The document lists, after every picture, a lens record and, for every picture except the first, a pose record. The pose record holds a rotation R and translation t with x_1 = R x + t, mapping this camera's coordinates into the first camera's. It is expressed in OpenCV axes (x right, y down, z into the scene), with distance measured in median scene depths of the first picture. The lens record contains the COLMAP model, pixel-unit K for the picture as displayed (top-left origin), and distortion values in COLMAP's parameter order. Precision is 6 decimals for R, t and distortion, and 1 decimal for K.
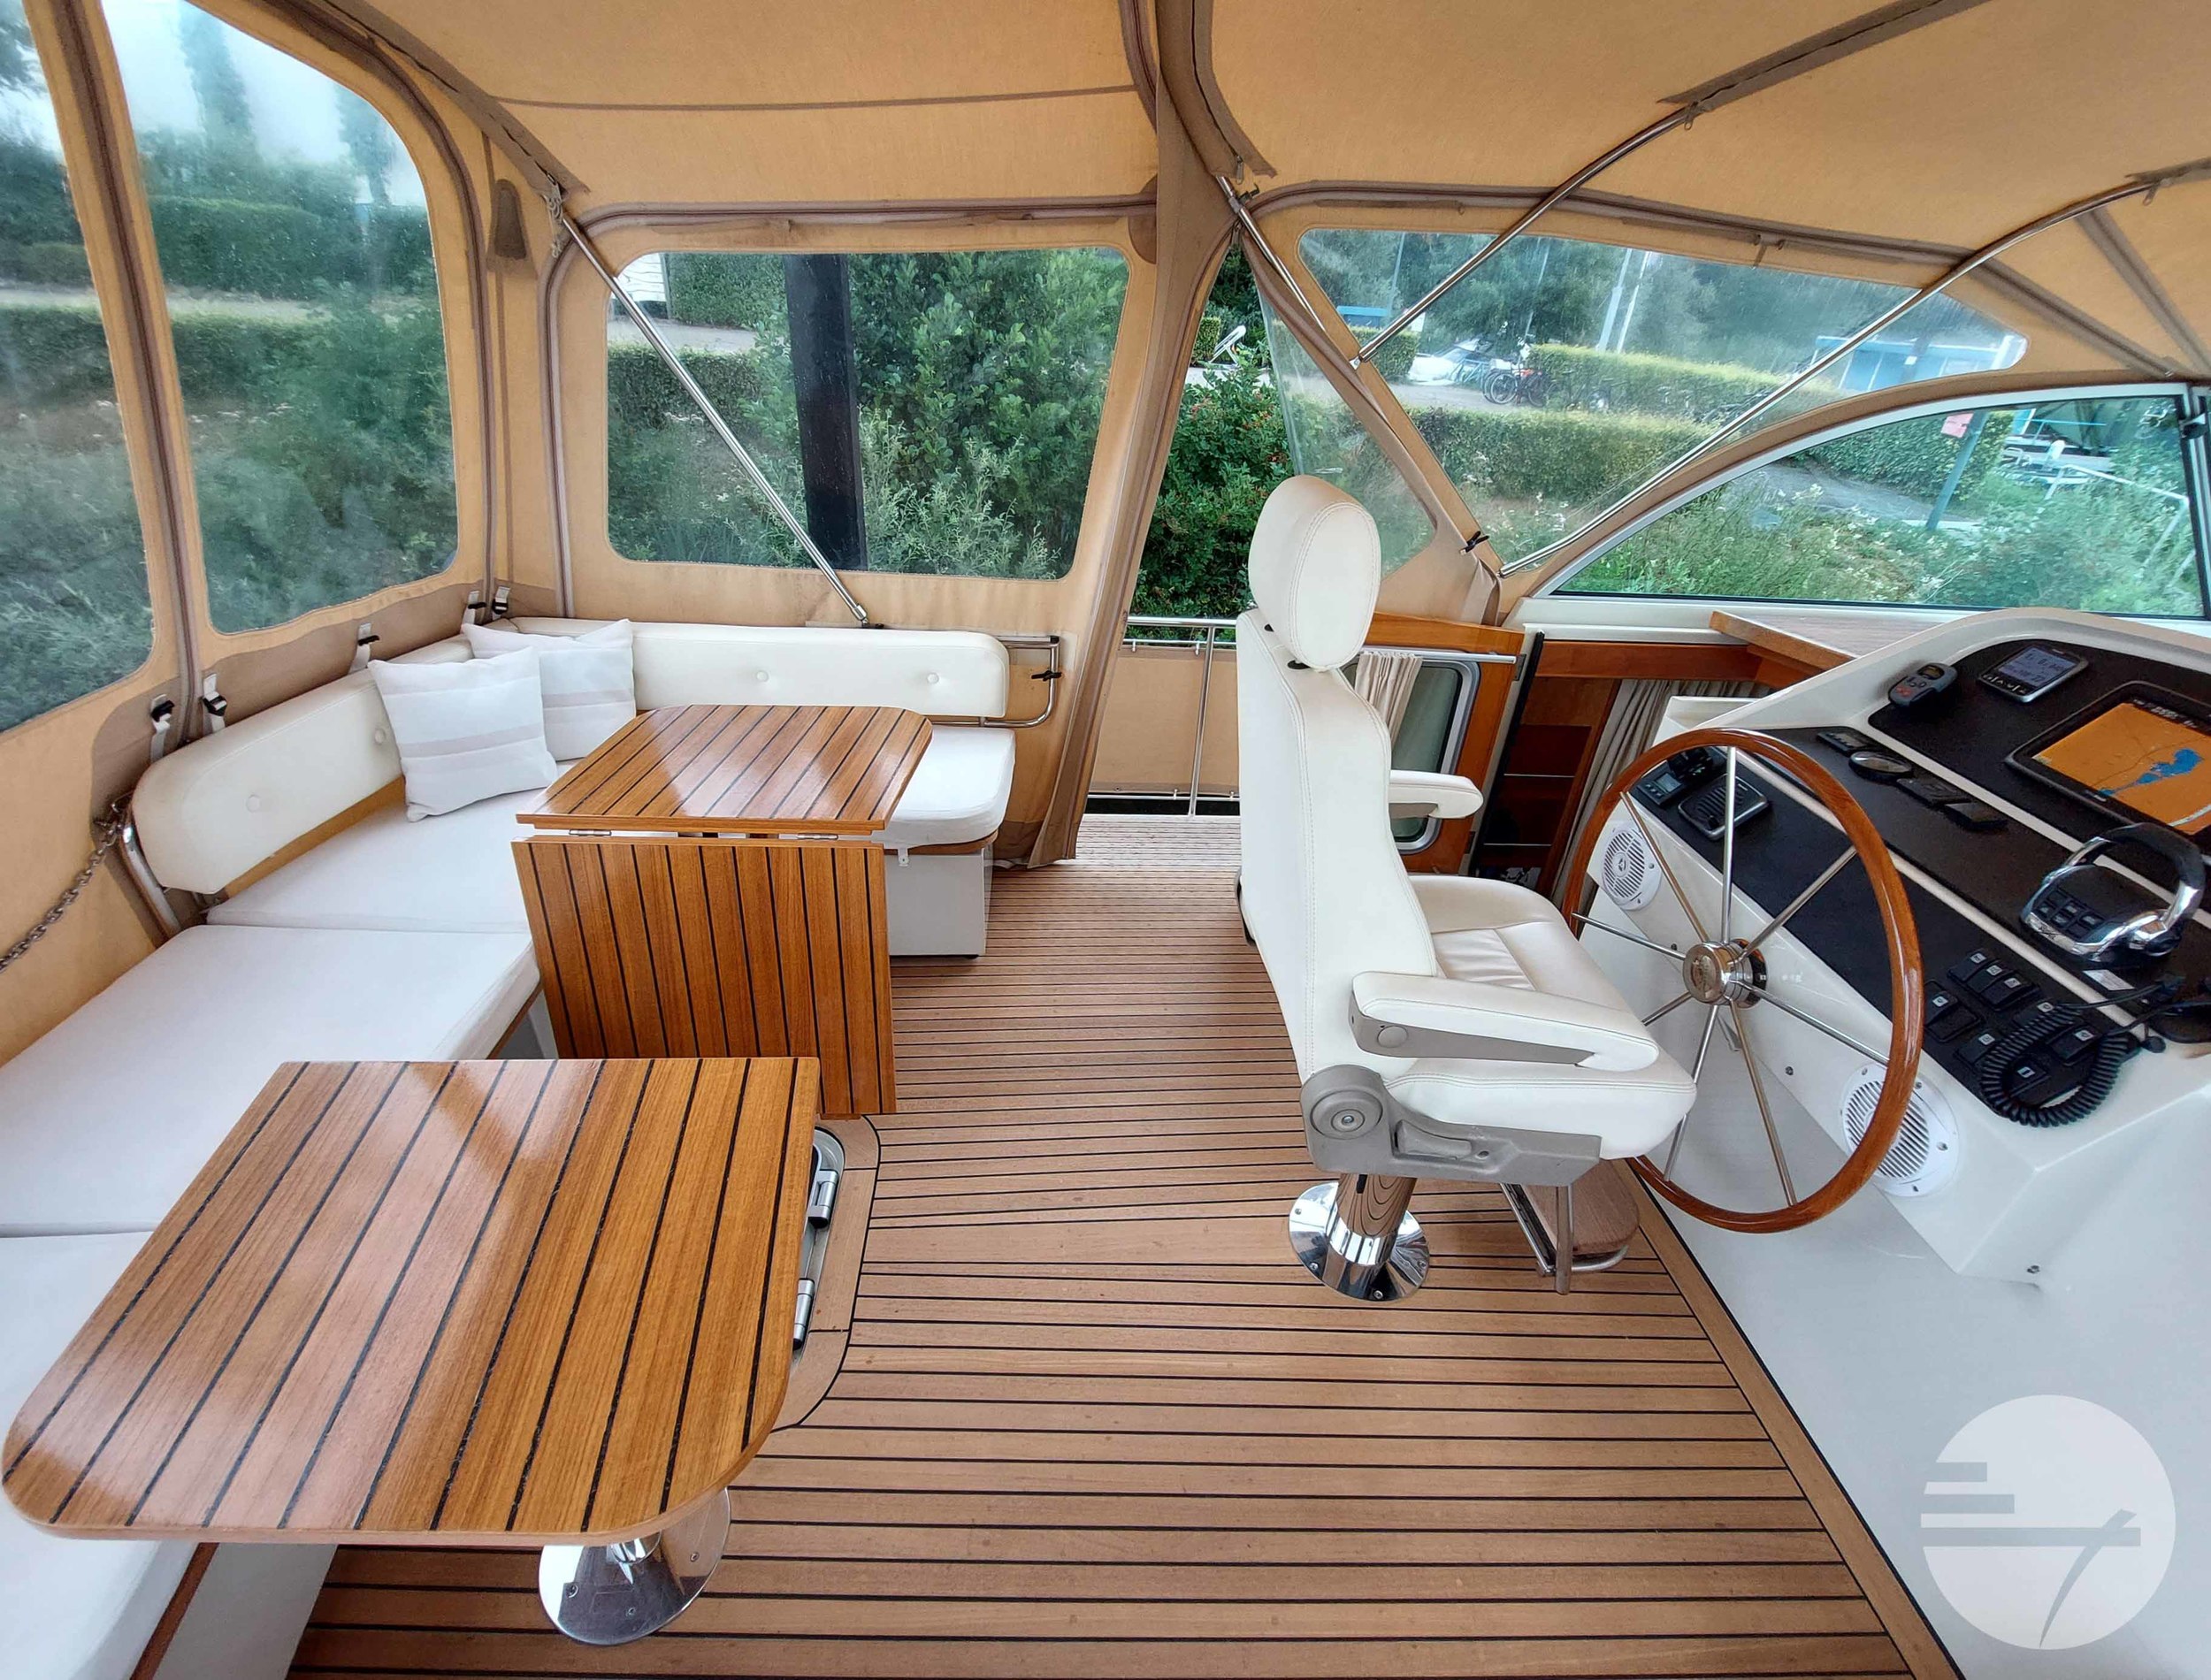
lens RADIAL K [[1011.3, 0, 1146.2], [0, 1011.3, 833.1], [0, 0, 1]] dist [0.000522, 0.000728]
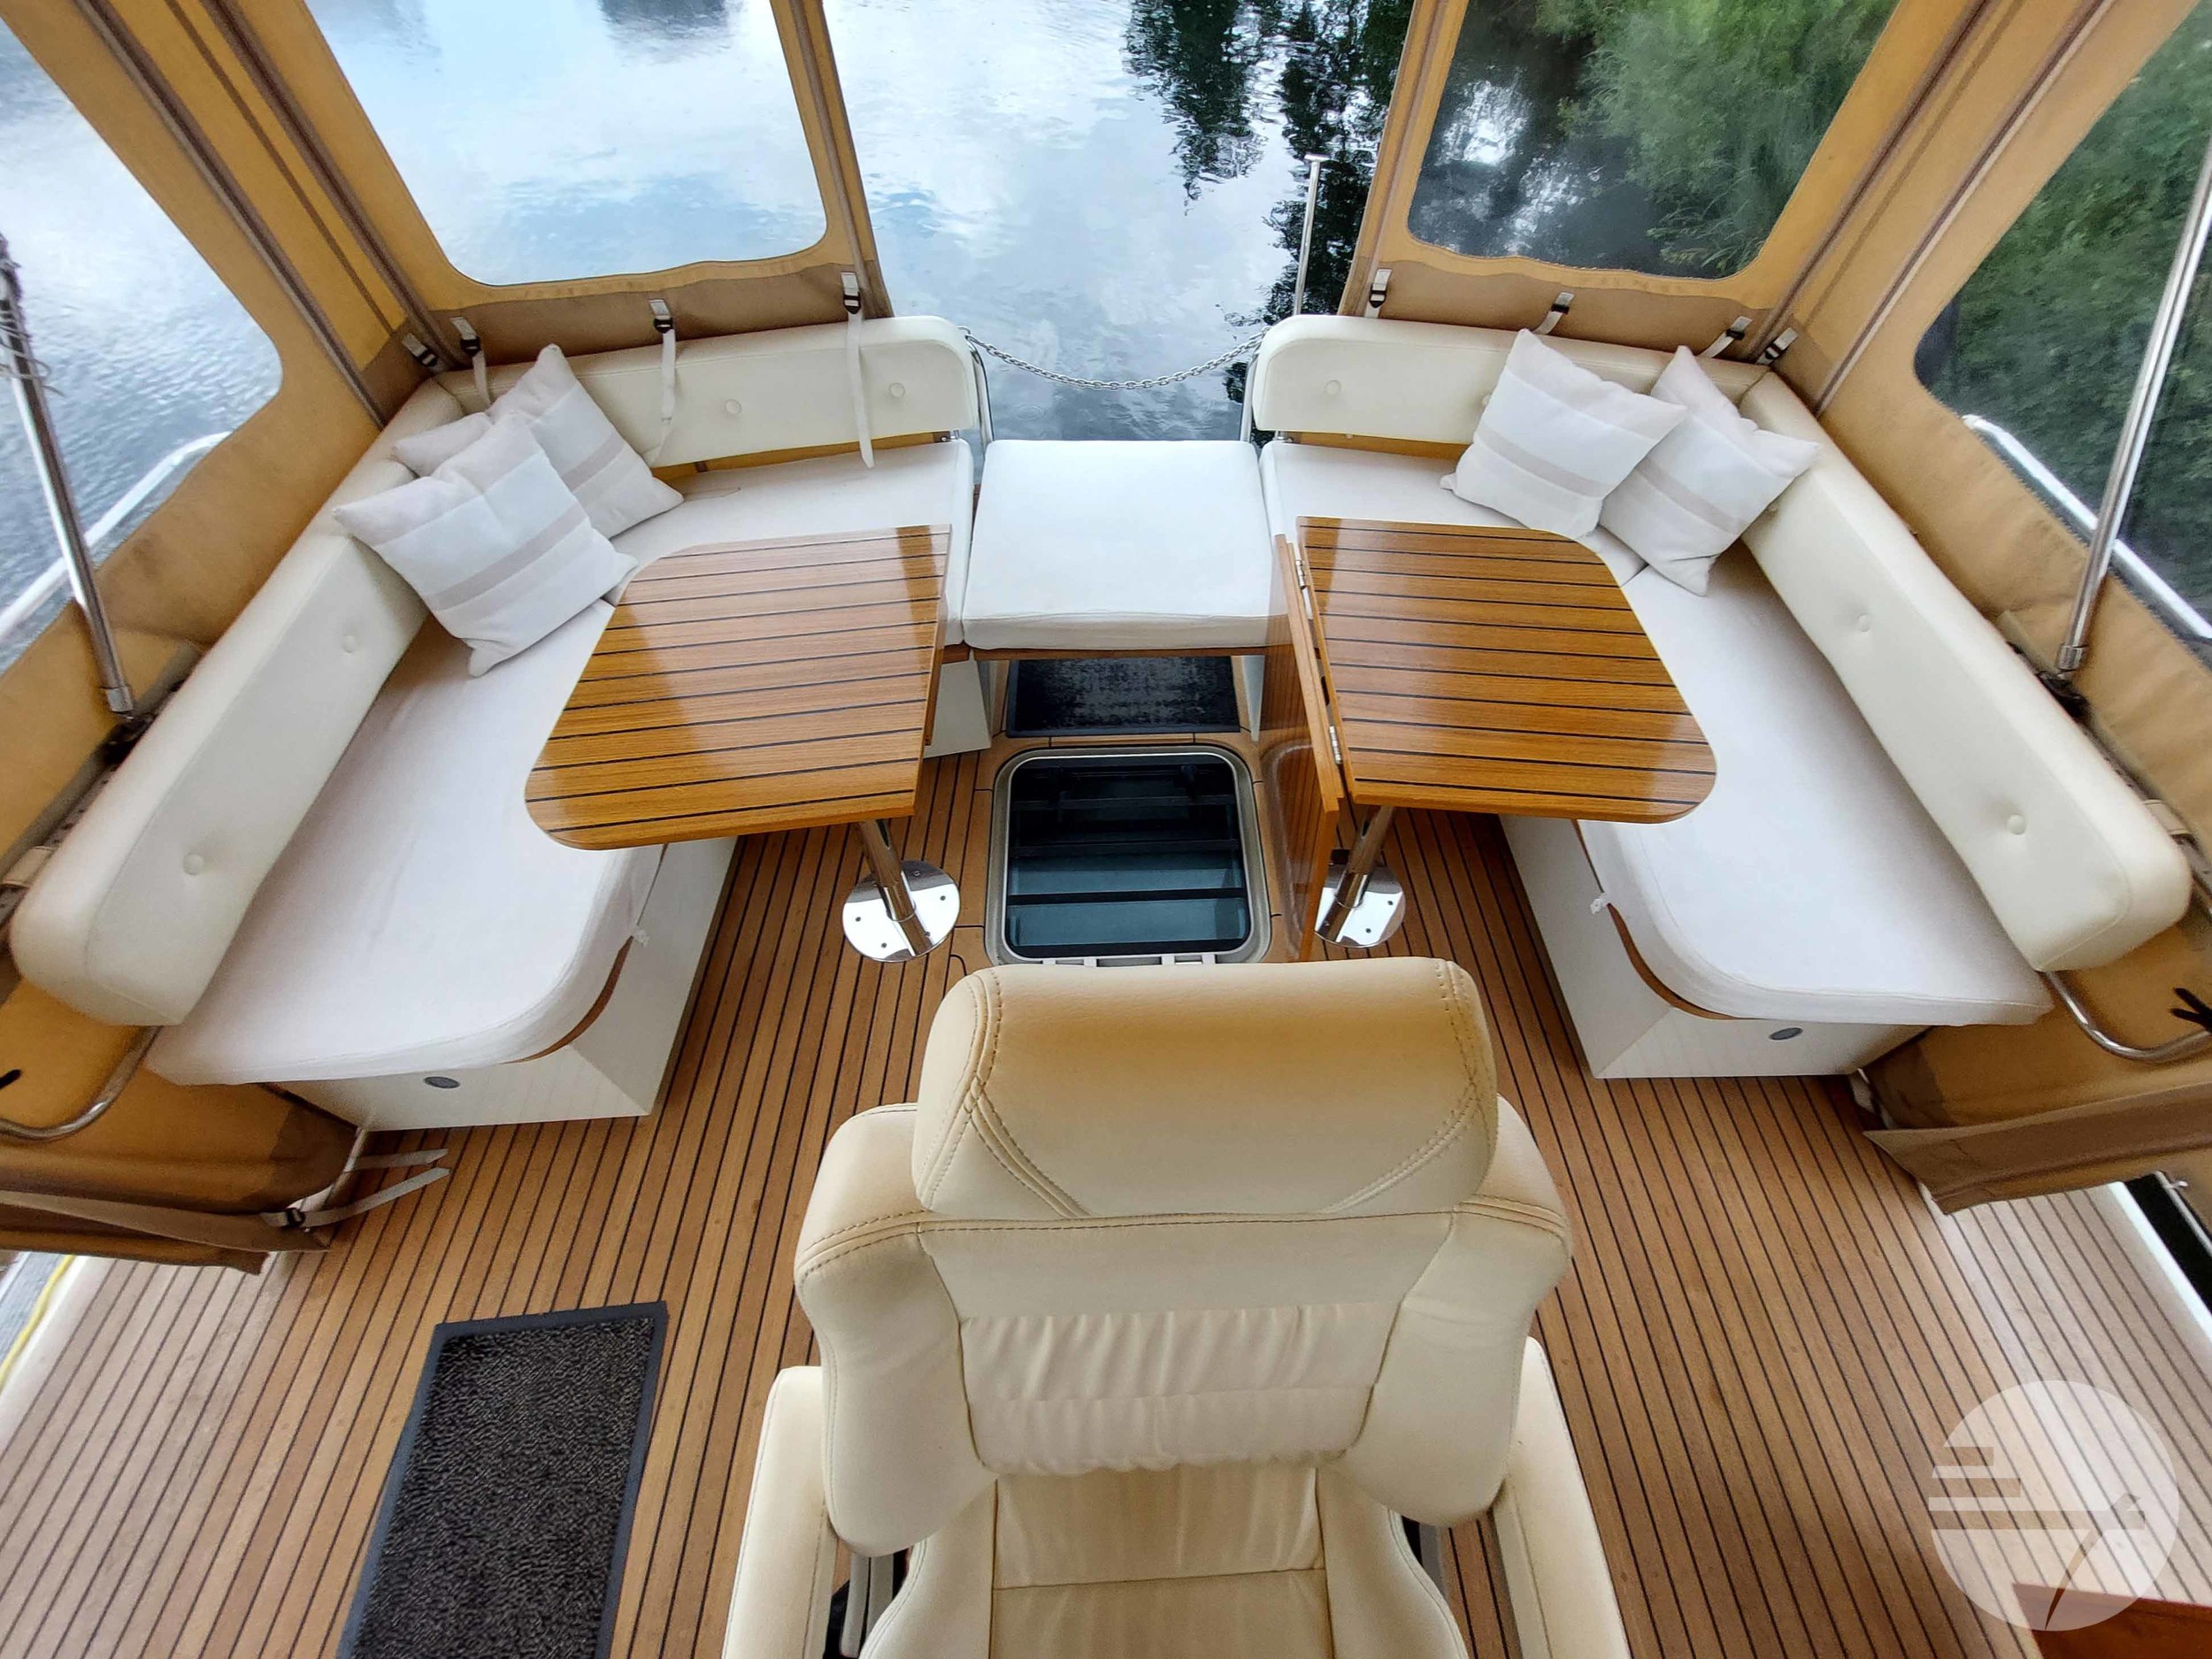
lens RADIAL K [[951.4, 0, 1106.0], [0, 951.4, 829.5], [0, 0, 1]] dist [0.006132, -0.008176]
pose [[-0.065240, 0.765039, -0.640671, 0.205950], [-0.492333, 0.533775, 0.687526, -0.338698], [0.867958, 0.360278, 0.341831, 0.509270]]
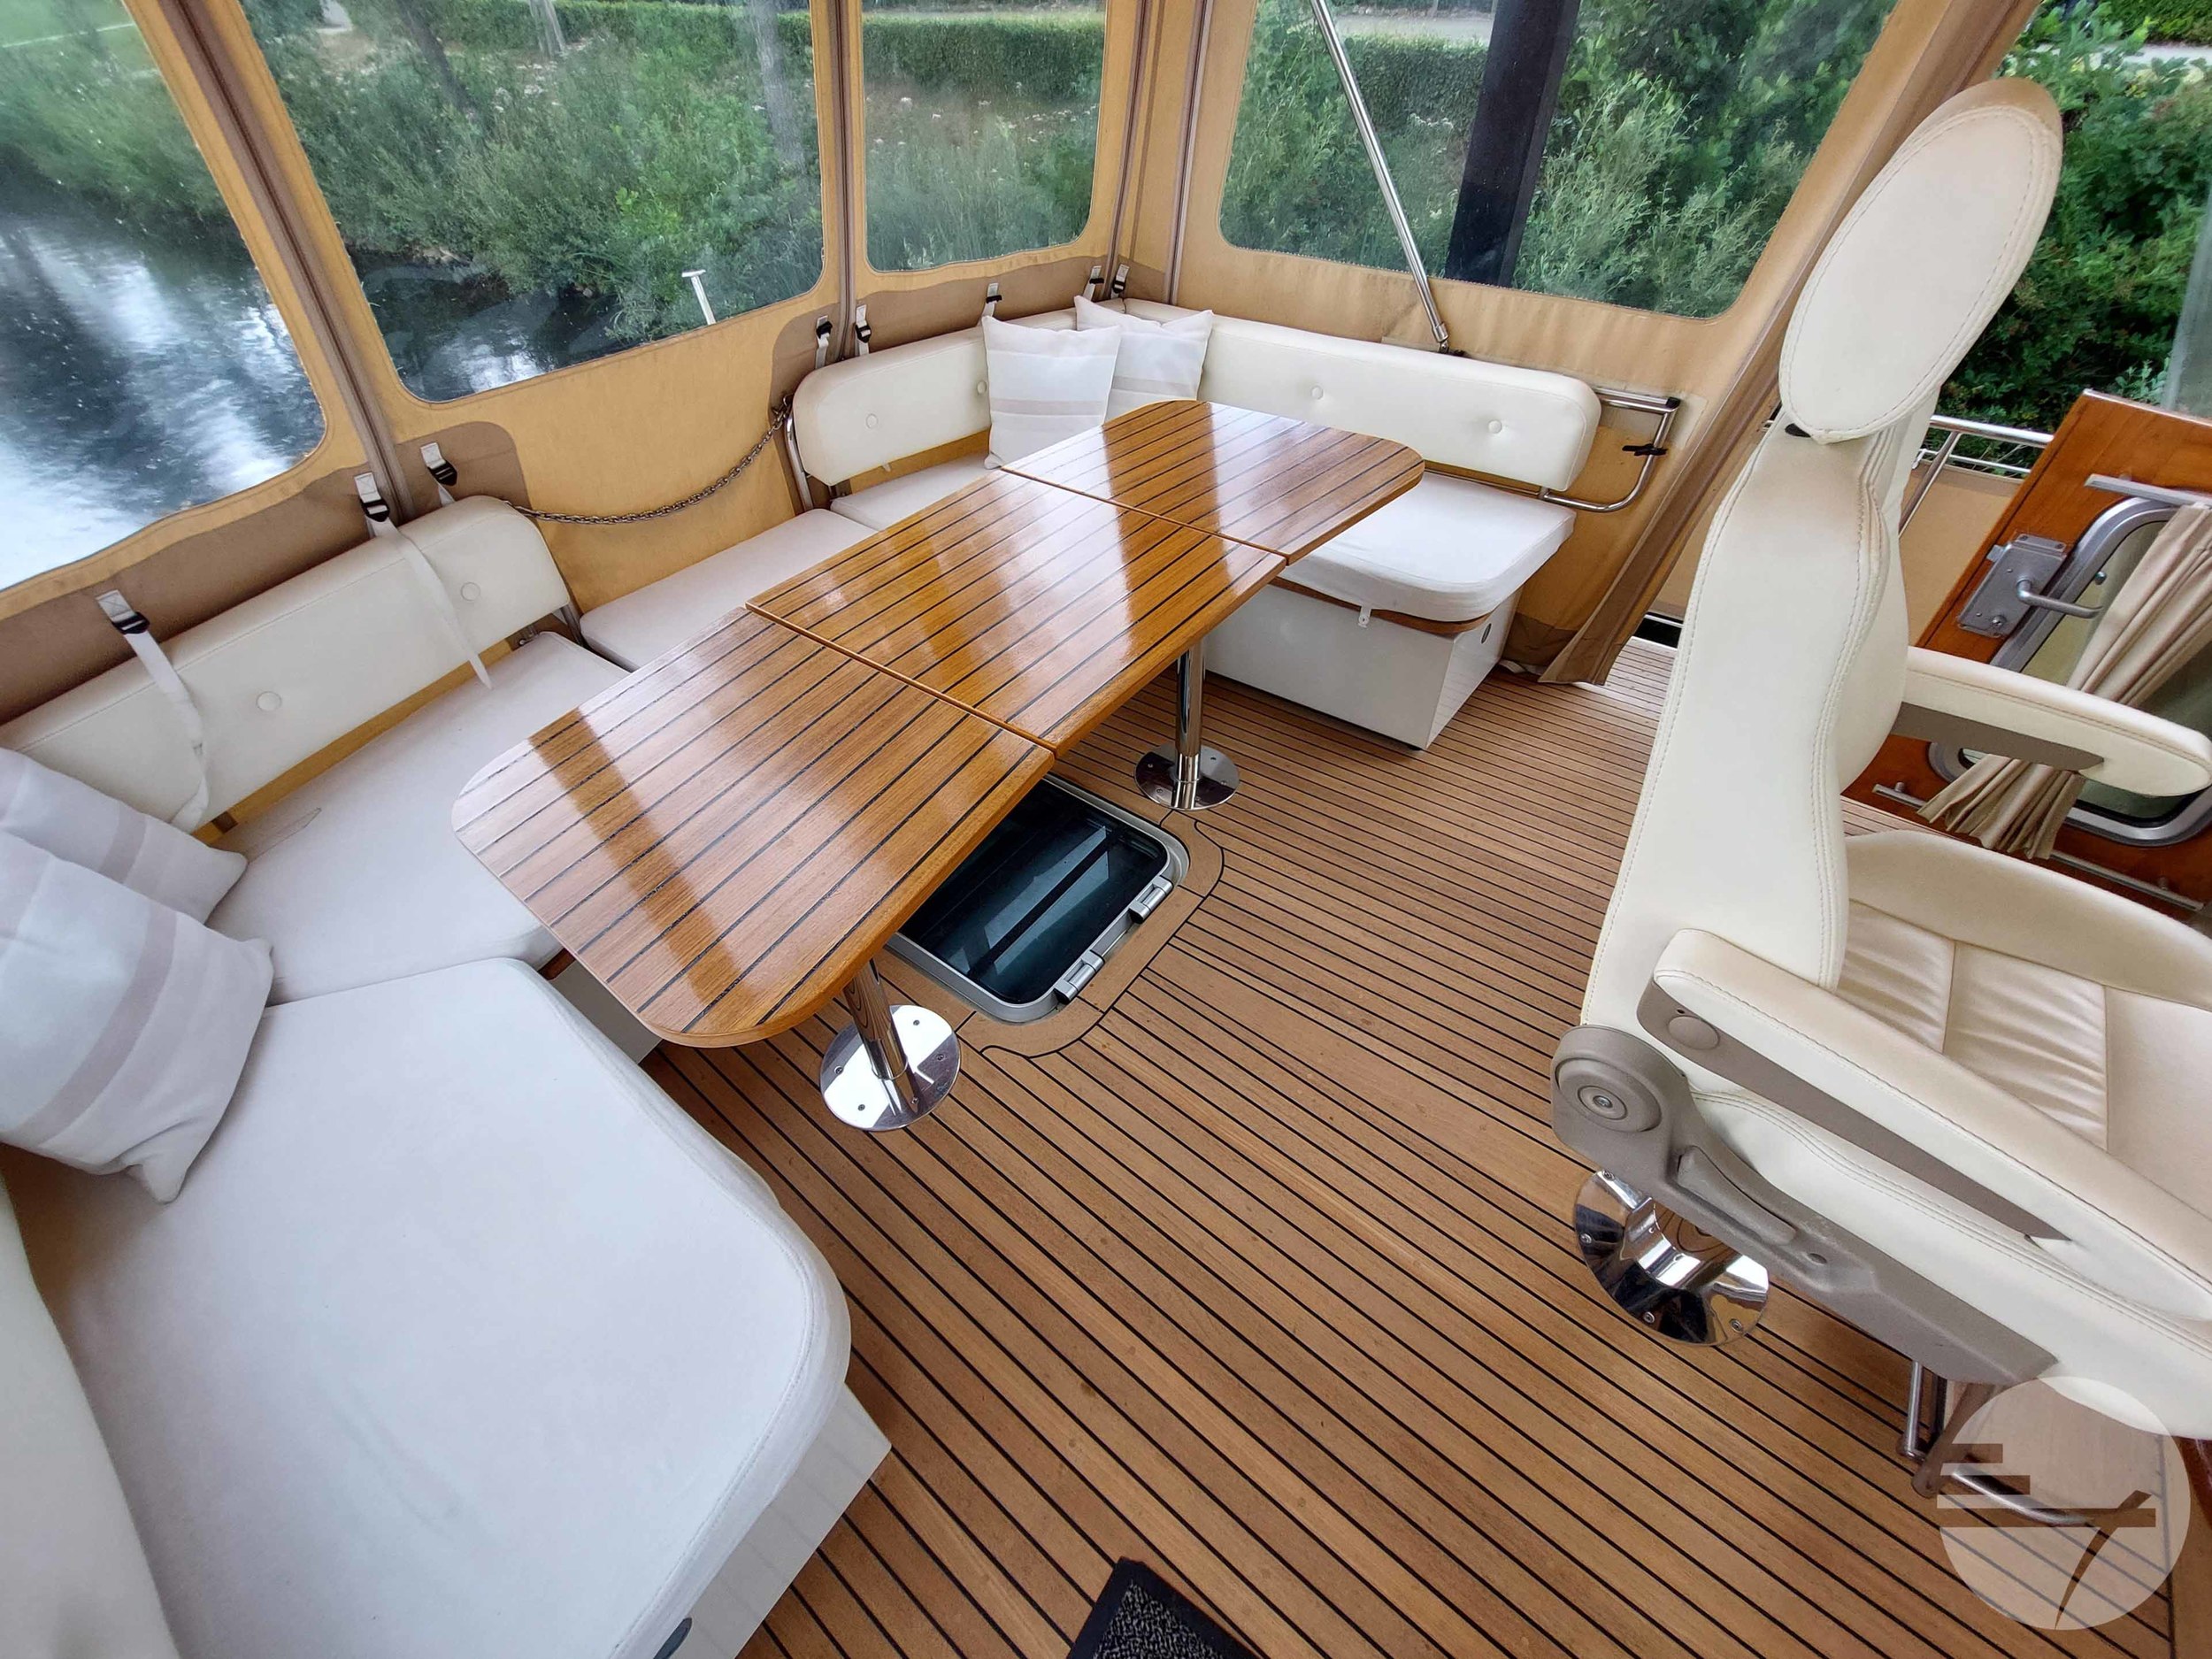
lens RADIAL K [[951.4, 0, 1106.0], [0, 951.4, 829.5], [0, 0, 1]] dist [0.006132, -0.008176]
pose [[0.738453, 0.397609, -0.544605, 0.160388], [-0.261369, 0.913293, 0.312383, -0.010026], [0.621590, -0.088337, 0.778346, 0.184644]]
